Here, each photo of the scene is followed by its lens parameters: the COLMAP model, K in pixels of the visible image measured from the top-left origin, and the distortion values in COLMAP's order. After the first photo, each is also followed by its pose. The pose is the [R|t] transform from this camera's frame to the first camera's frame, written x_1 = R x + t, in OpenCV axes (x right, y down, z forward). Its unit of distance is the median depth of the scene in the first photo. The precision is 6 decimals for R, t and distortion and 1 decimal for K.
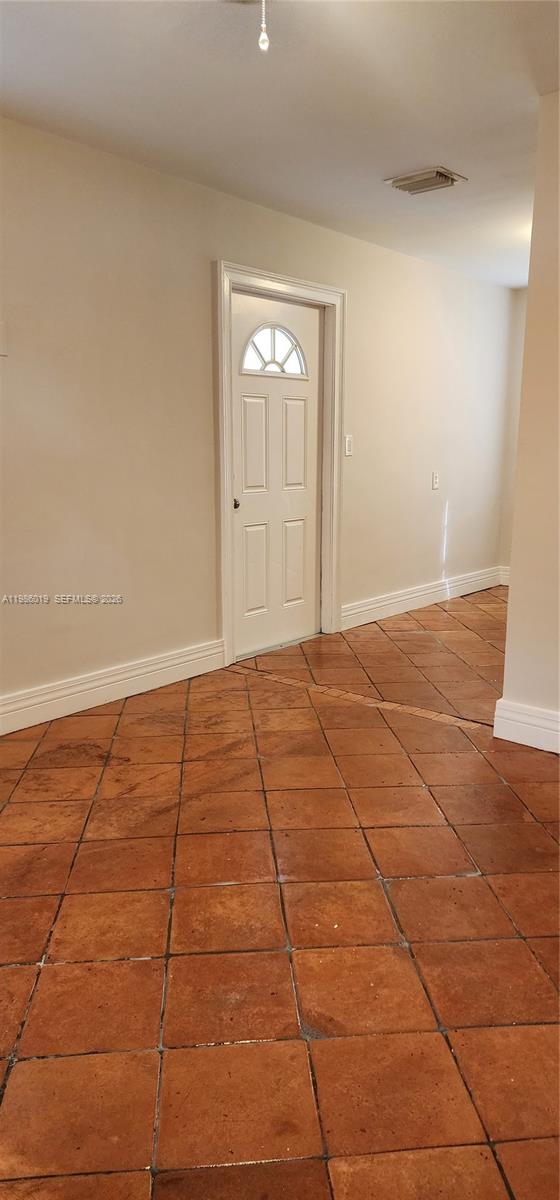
lens RADIAL K [[782.3, 0, 280.0], [0, 782.3, 600.0], [0, 0, 1]] dist [0.084138, -0.081068]
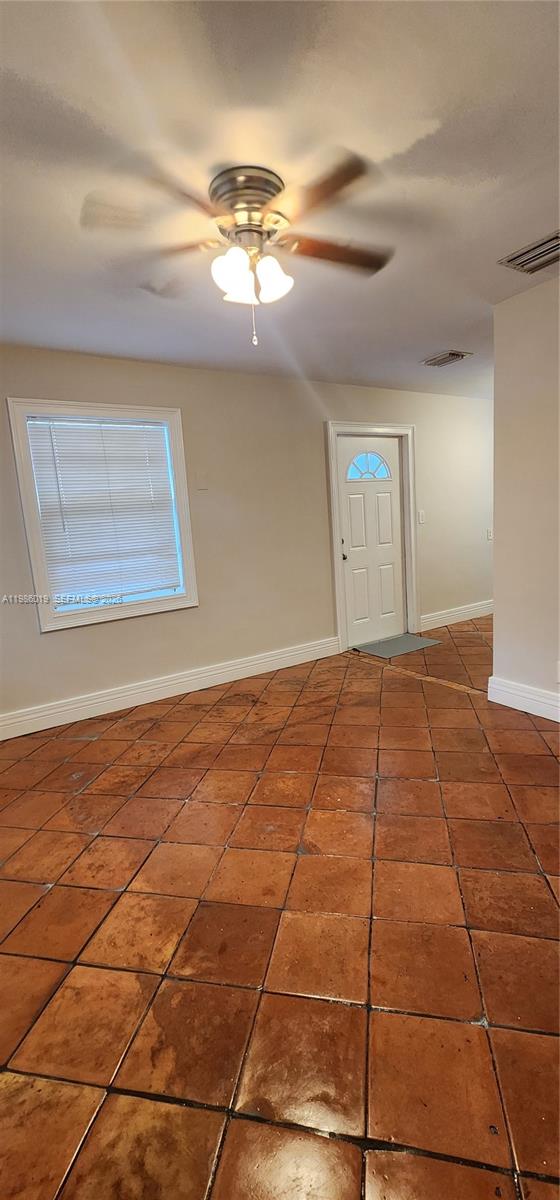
lens RADIAL K [[482.7, 0, 280.0], [0, 482.7, 600.0], [0, 0, 1]] dist [0.001871, 0.000043]
pose [[0.950485, -0.017743, -0.310264, 0.180484], [0.010787, 0.999651, -0.024121, -0.008295], [0.310584, 0.019579, 0.950344, -0.052115]]
